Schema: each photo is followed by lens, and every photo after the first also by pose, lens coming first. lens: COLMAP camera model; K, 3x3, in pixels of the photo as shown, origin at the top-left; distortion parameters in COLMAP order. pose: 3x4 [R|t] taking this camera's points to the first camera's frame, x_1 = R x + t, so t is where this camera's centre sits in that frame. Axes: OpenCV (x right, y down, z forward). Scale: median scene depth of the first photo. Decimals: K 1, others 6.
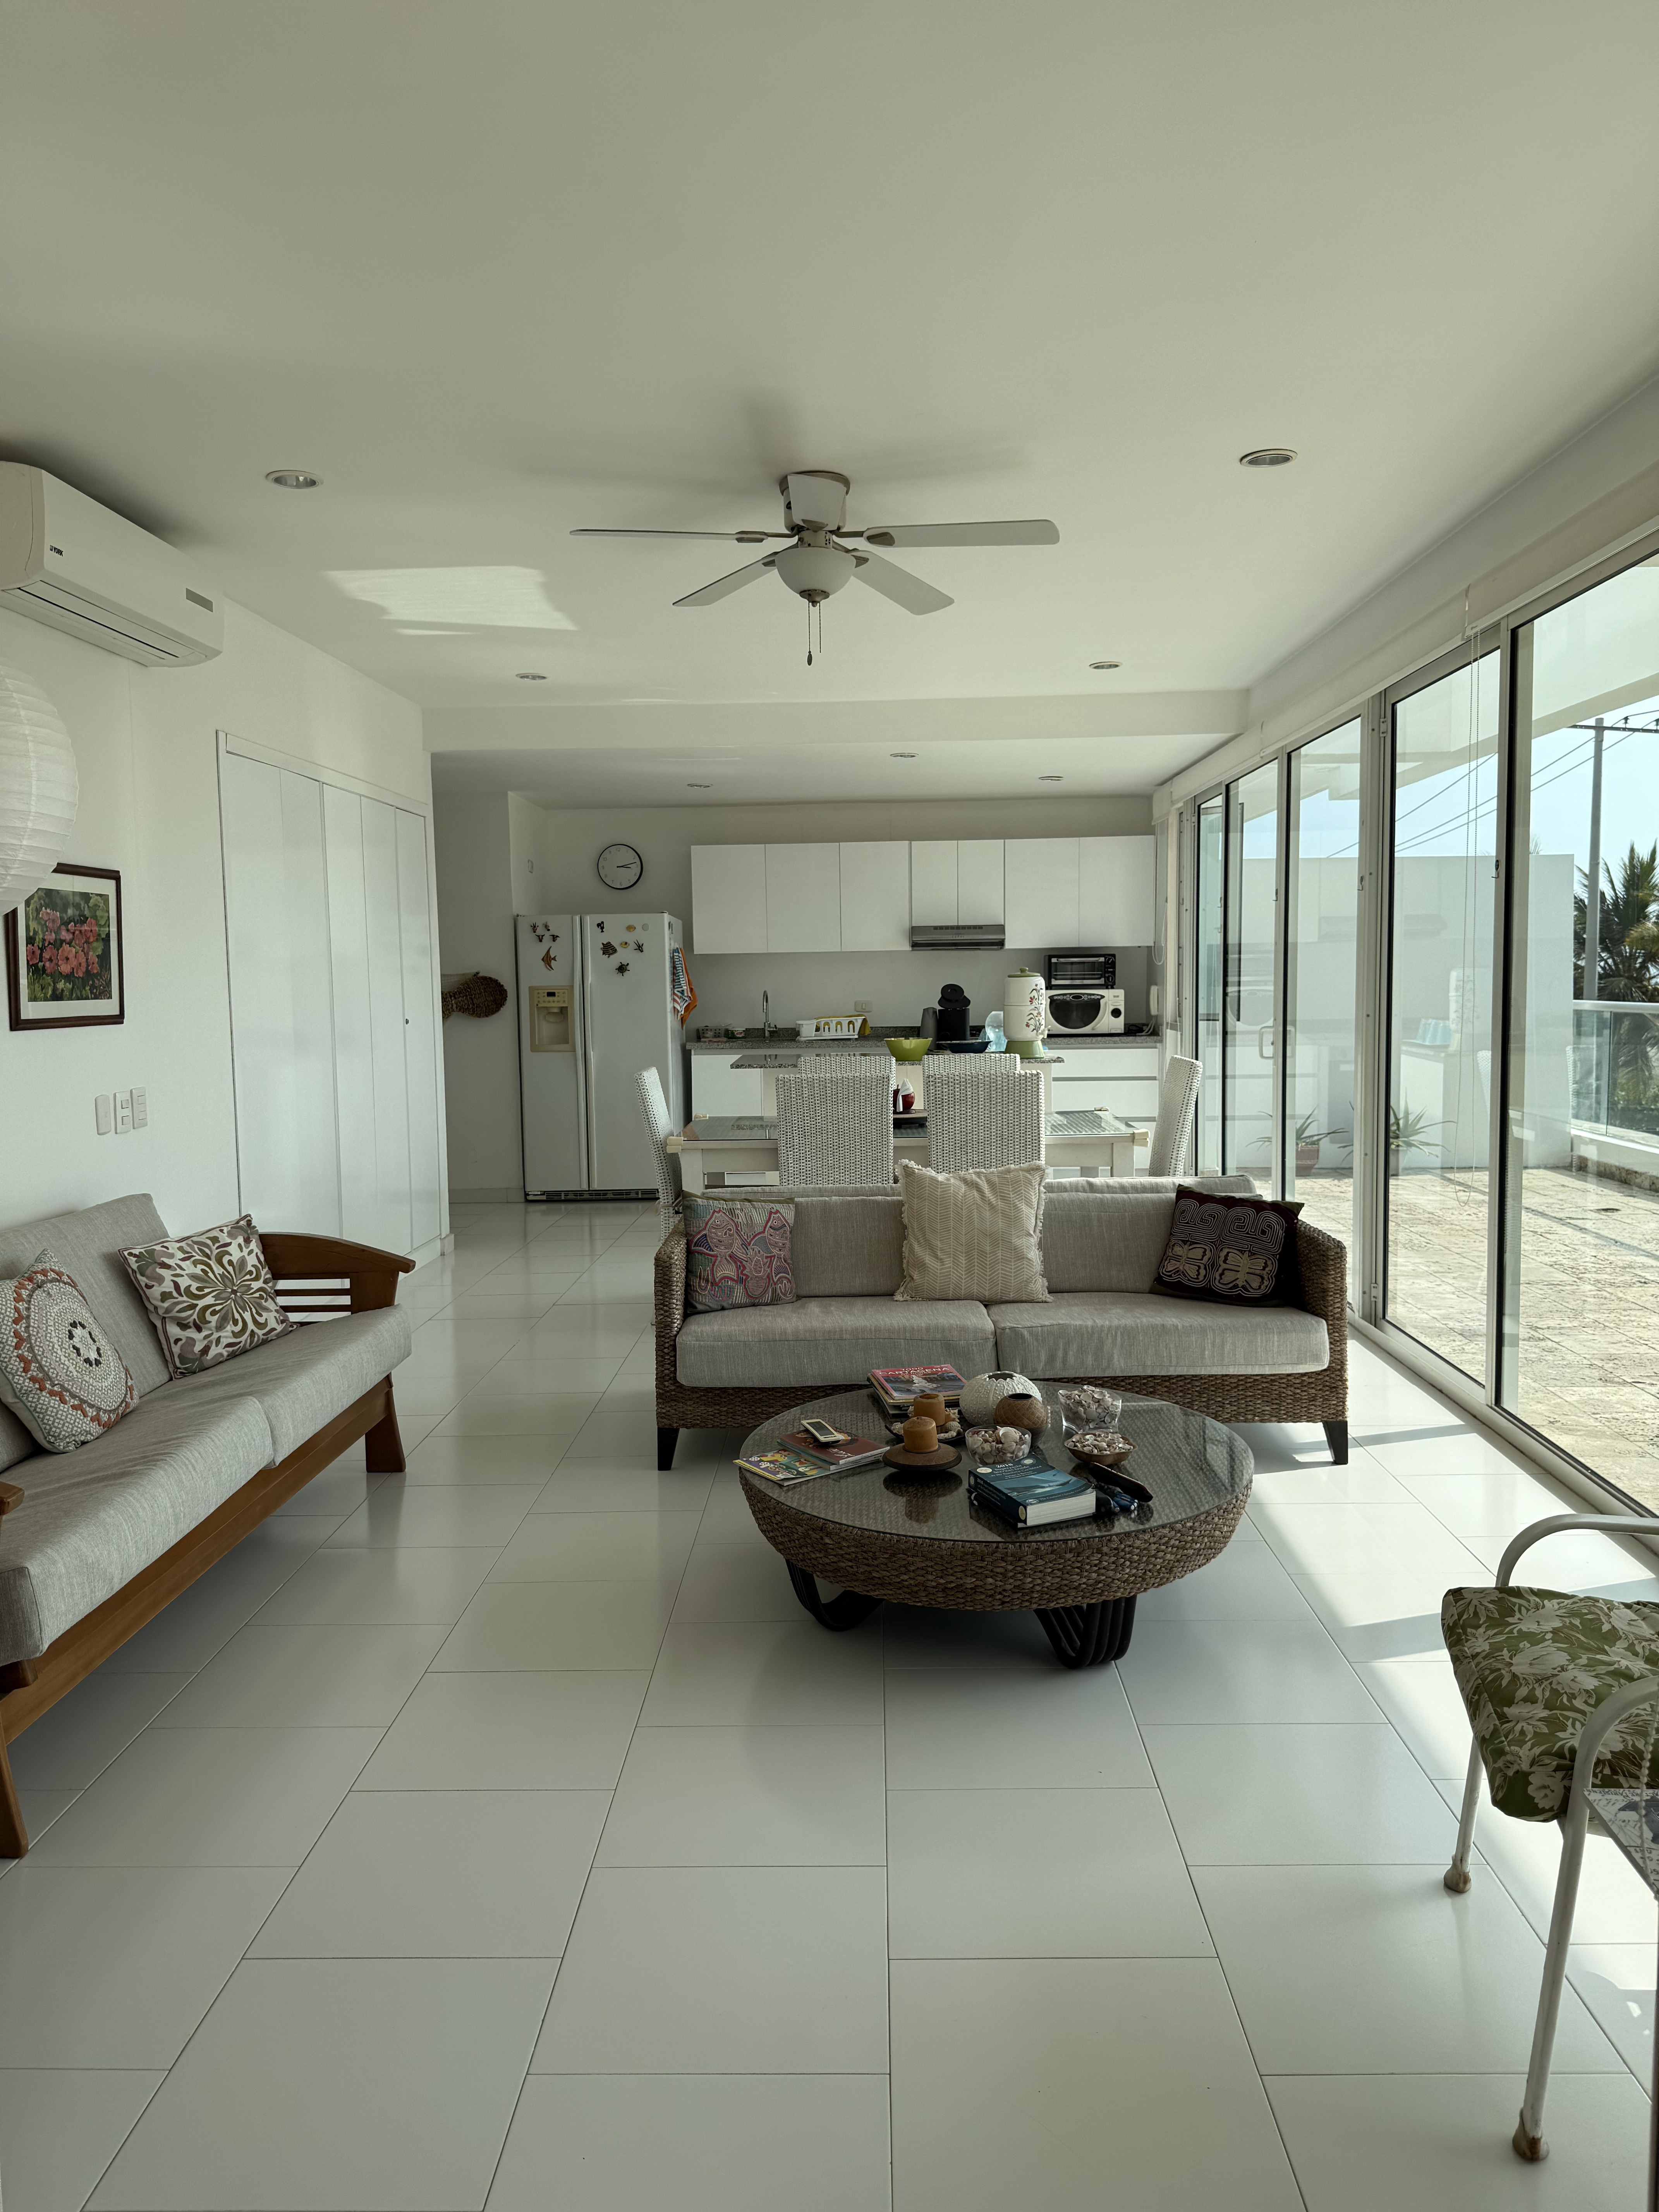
lens RADIAL K [[1581.3, 0, 823.3], [0, 1581.3, 1137.1], [0, 0, 1]] dist [0.061017, -0.079596]
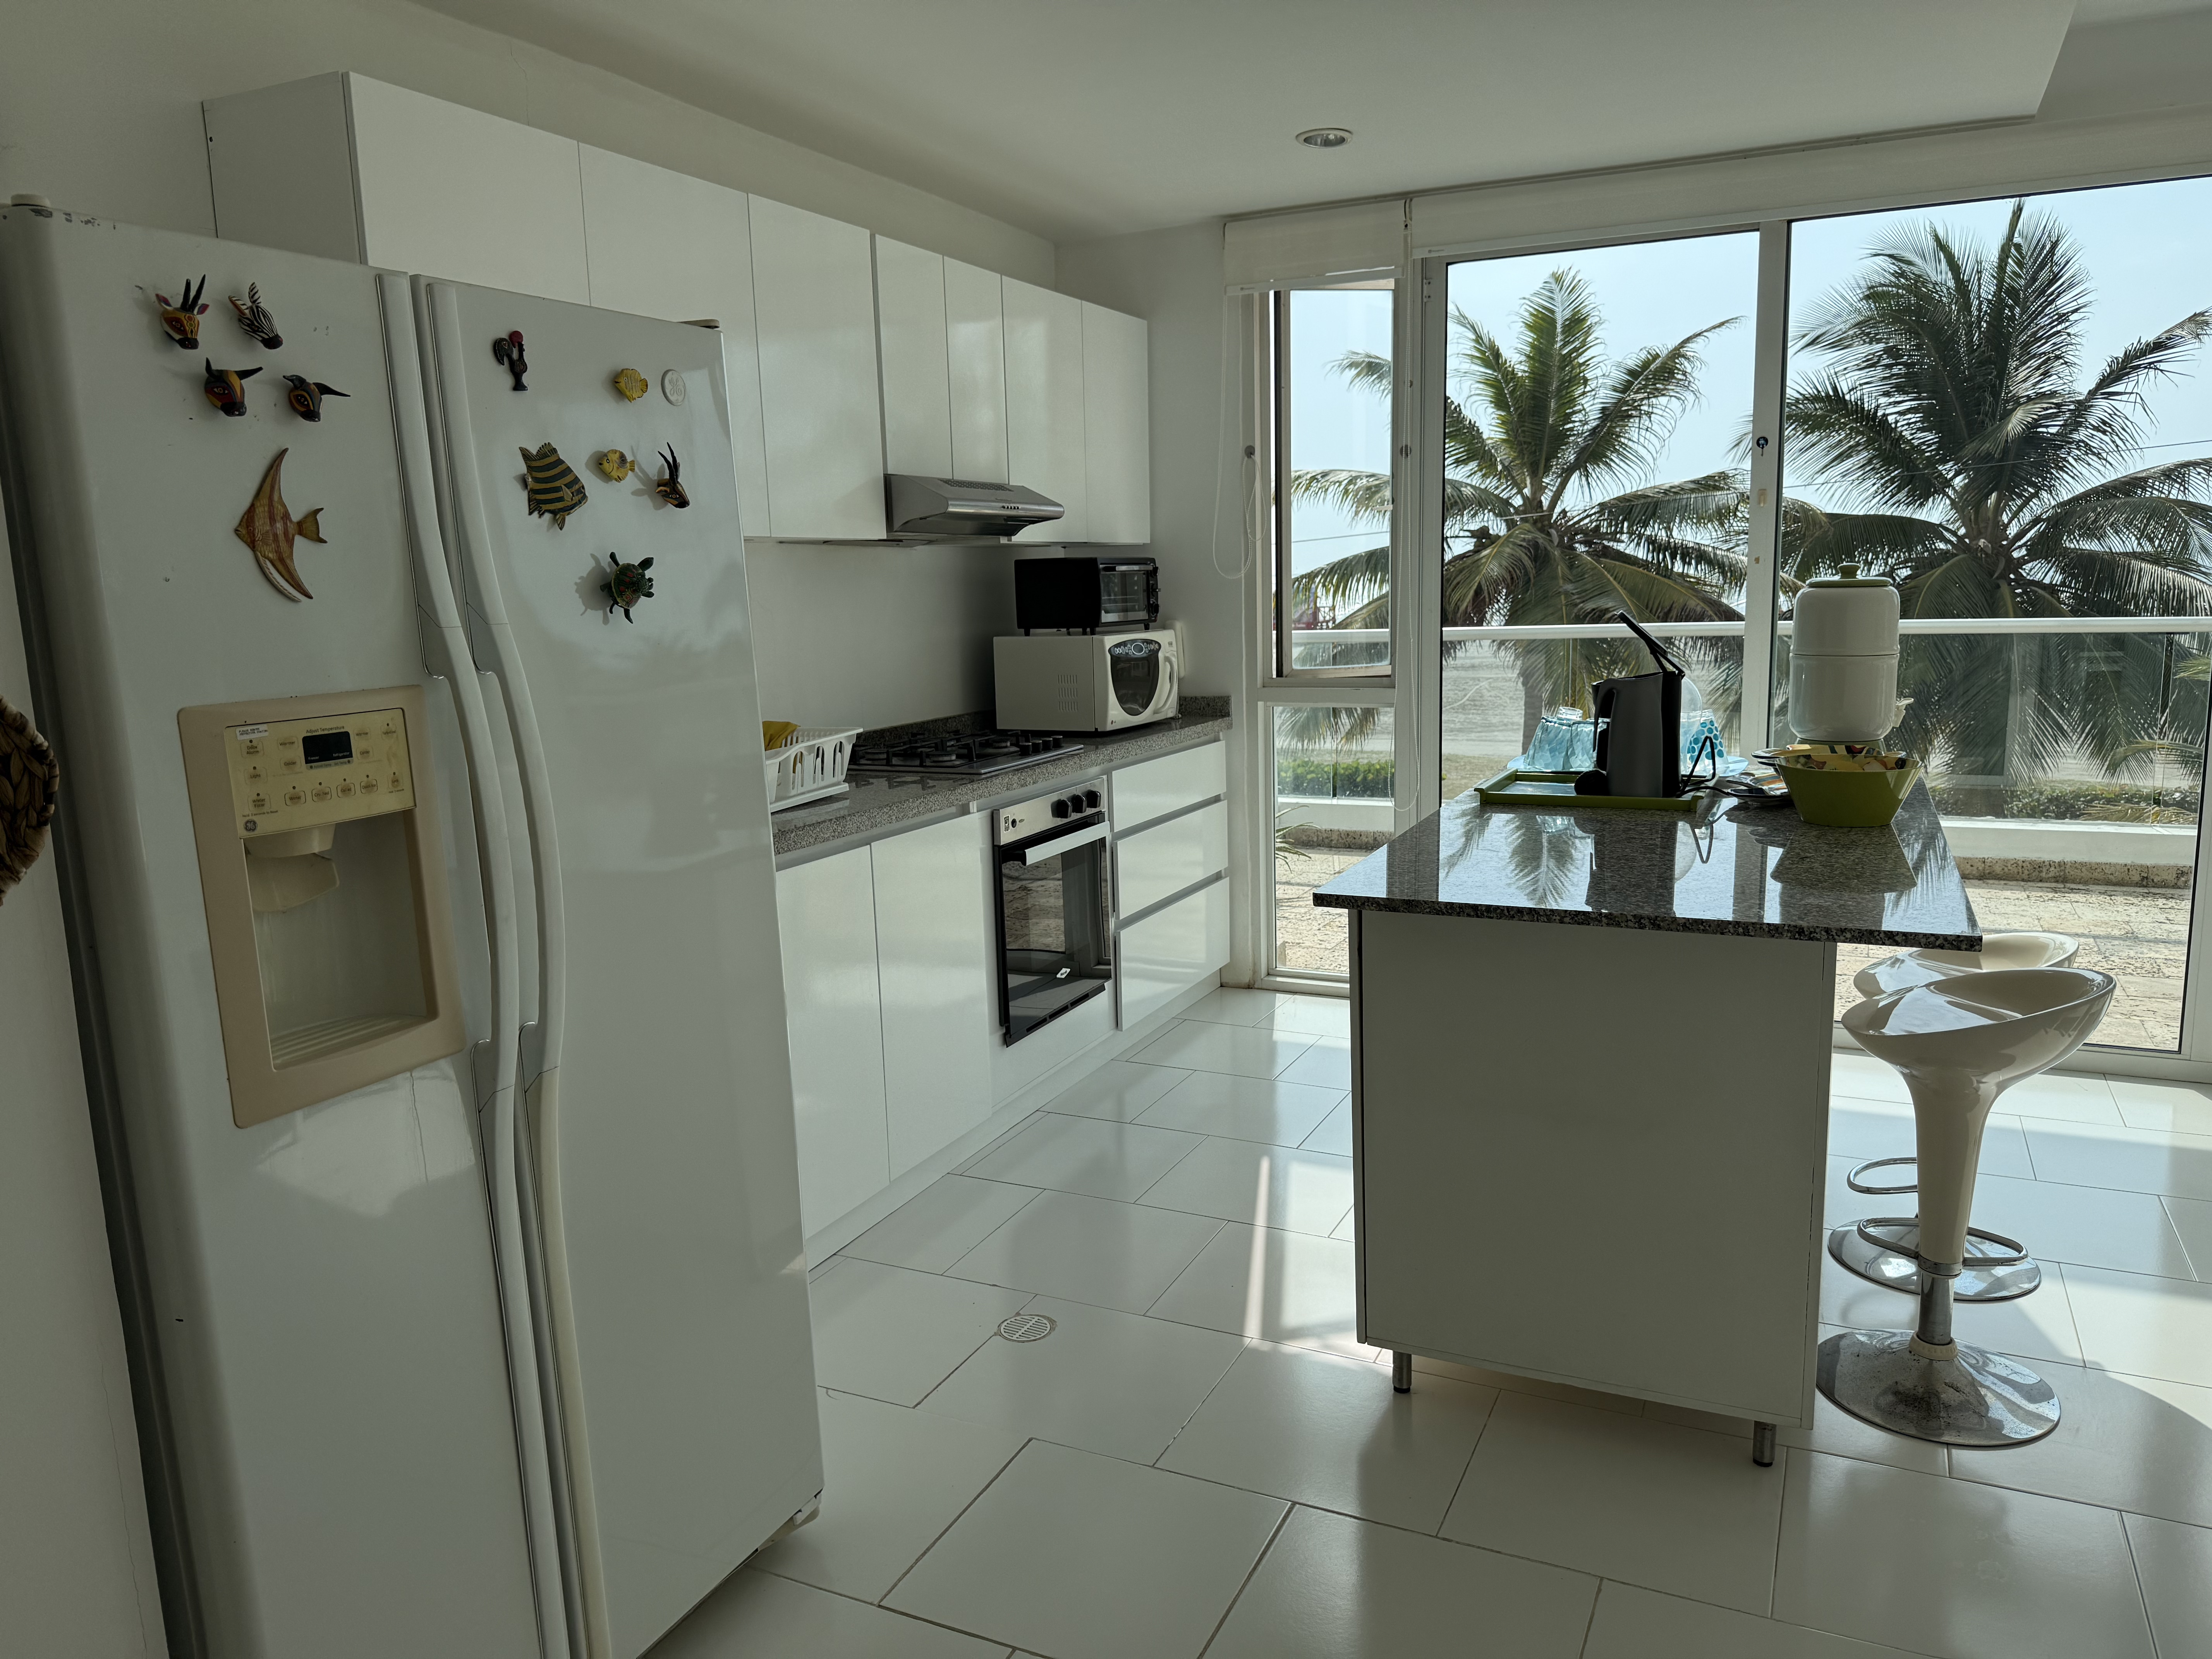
lens RADIAL K [[1581.3, 0, 1110.7], [0, 1581.3, 837.4], [0, 0, 1]] dist [0.061017, -0.079596]
pose [[0.391284, -0.147009, 0.908452, -0.291963], [0.113333, 0.987342, 0.110961, -0.090154], [-0.913265, 0.059540, 0.402992, 0.861906]]
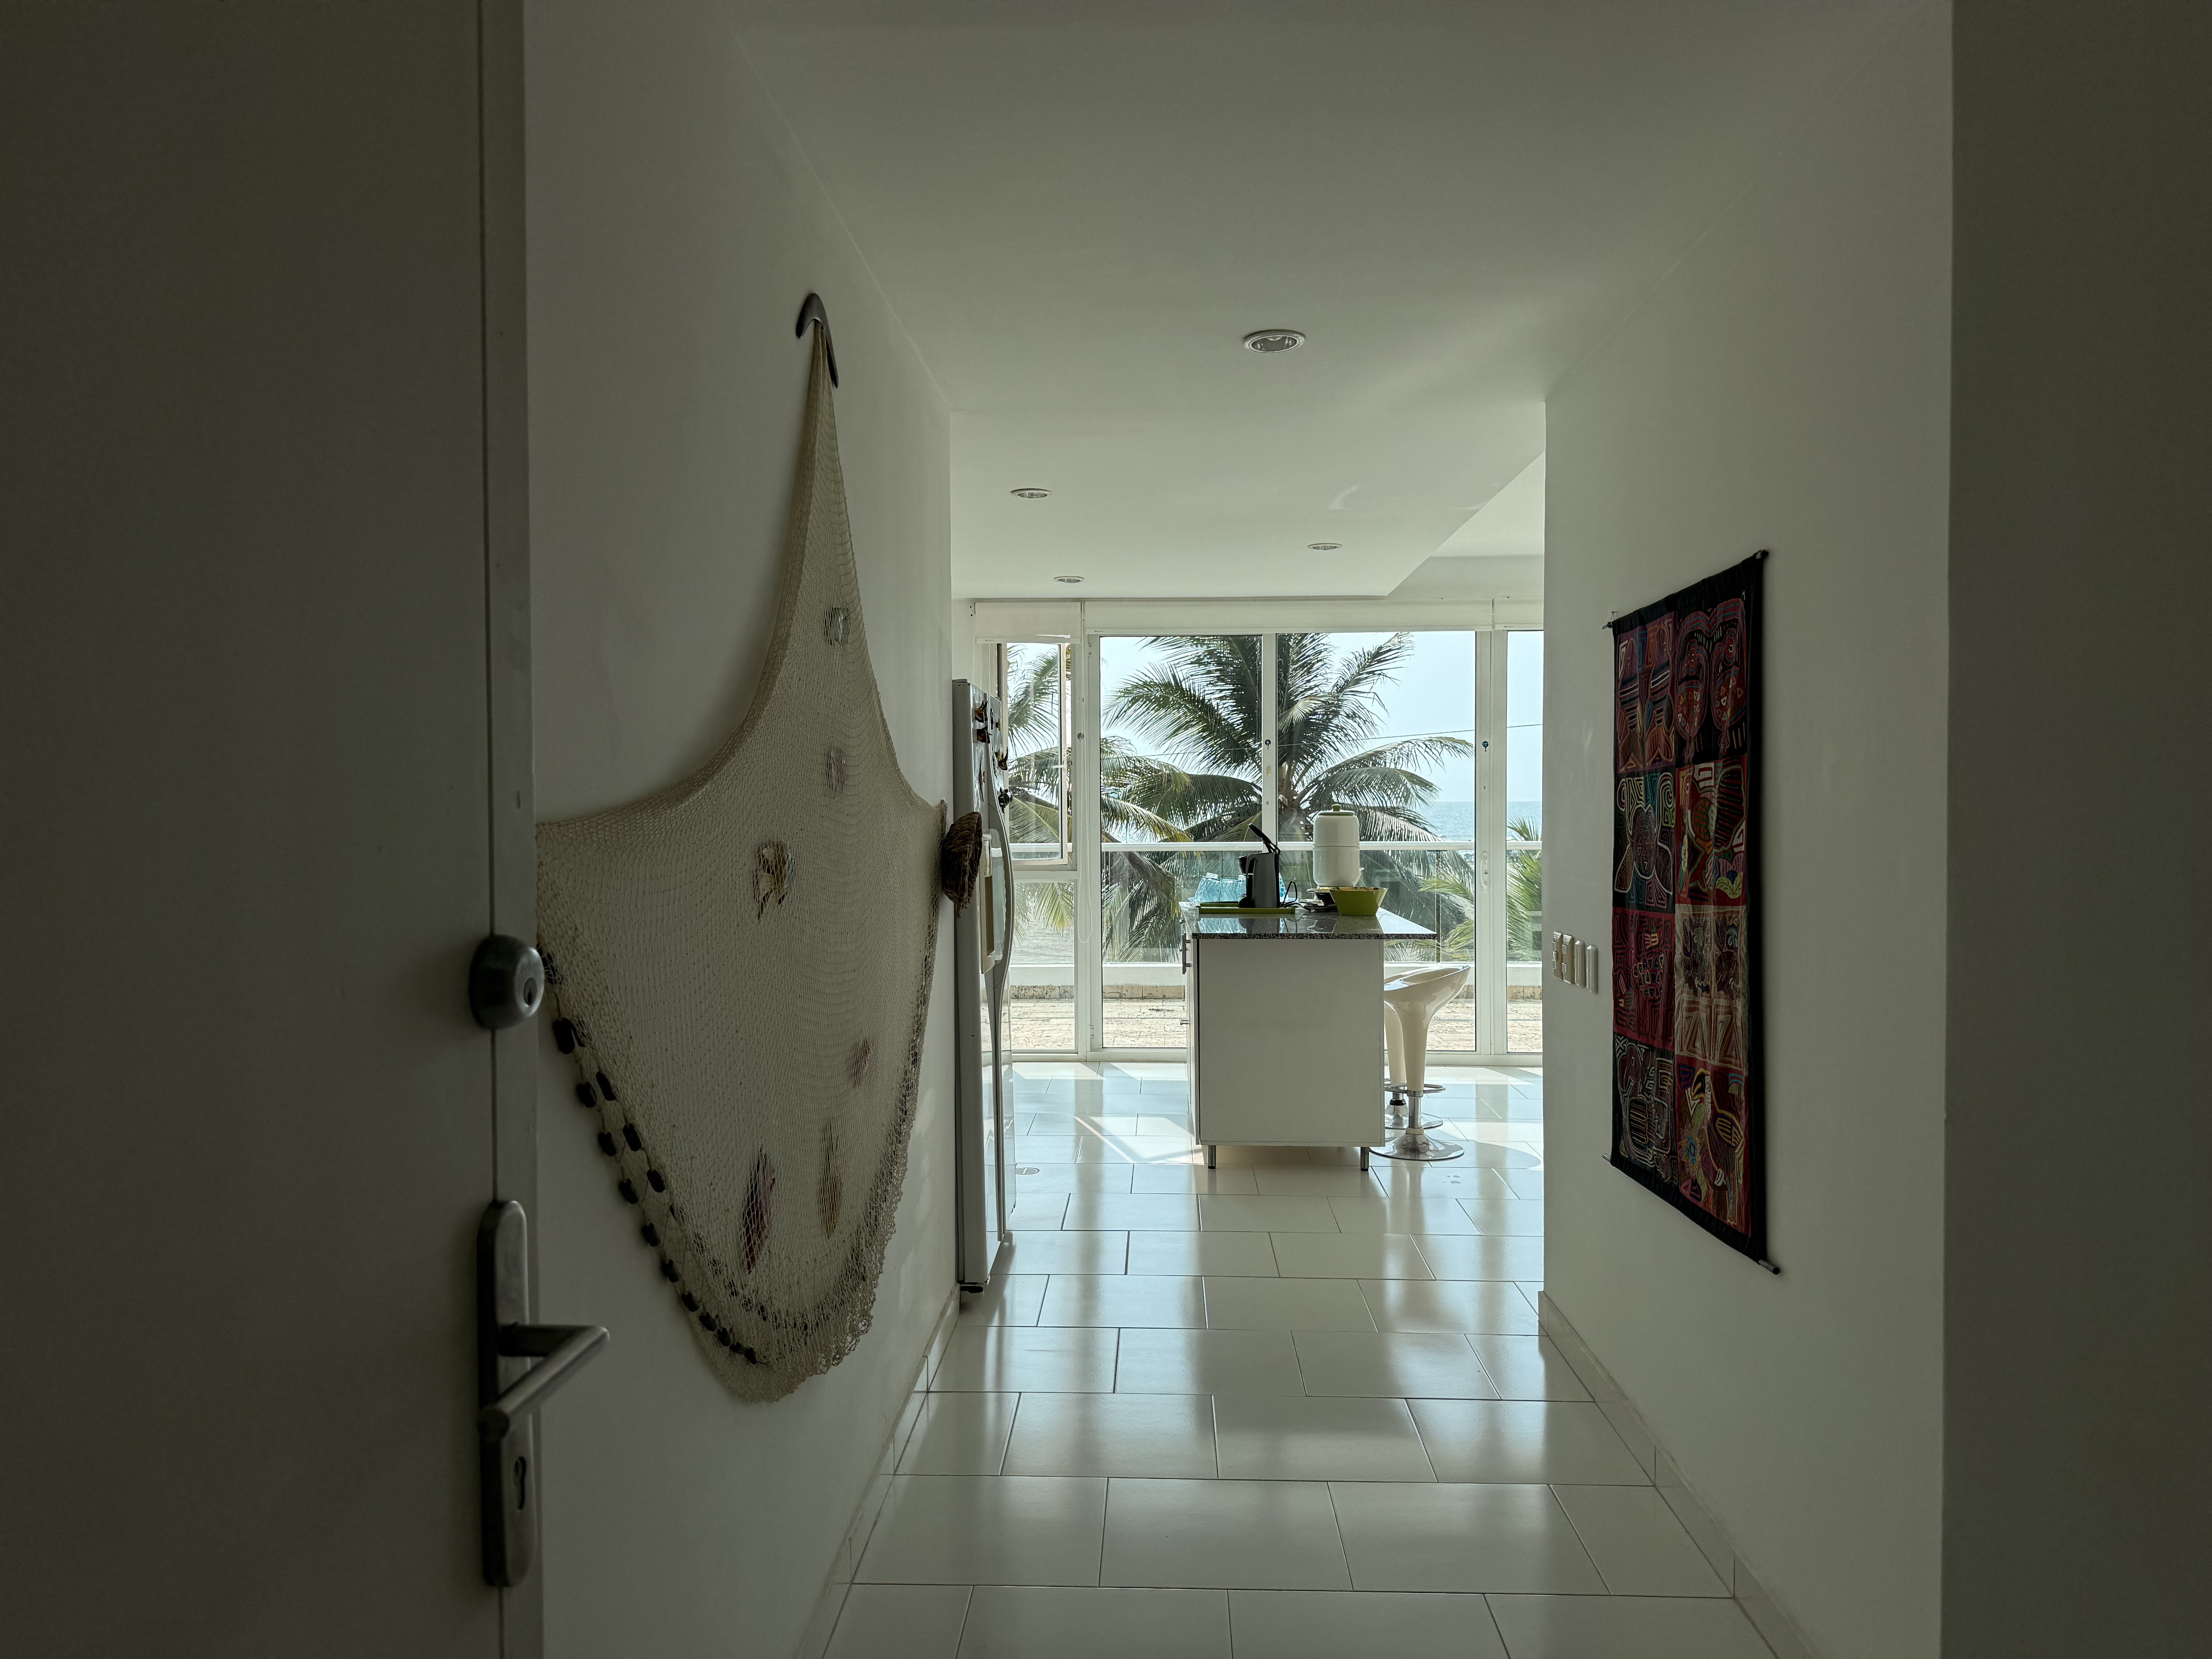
lens RADIAL K [[1581.3, 0, 1099.1], [0, 1581.3, 840.9], [0, 0, 1]] dist [0.061017, -0.079596]
pose [[-0.000513, -0.009680, 0.999953, -0.658529], [0.105297, 0.994394, 0.009680, -0.094286], [-0.994441, 0.105297, 0.000509, 0.967317]]
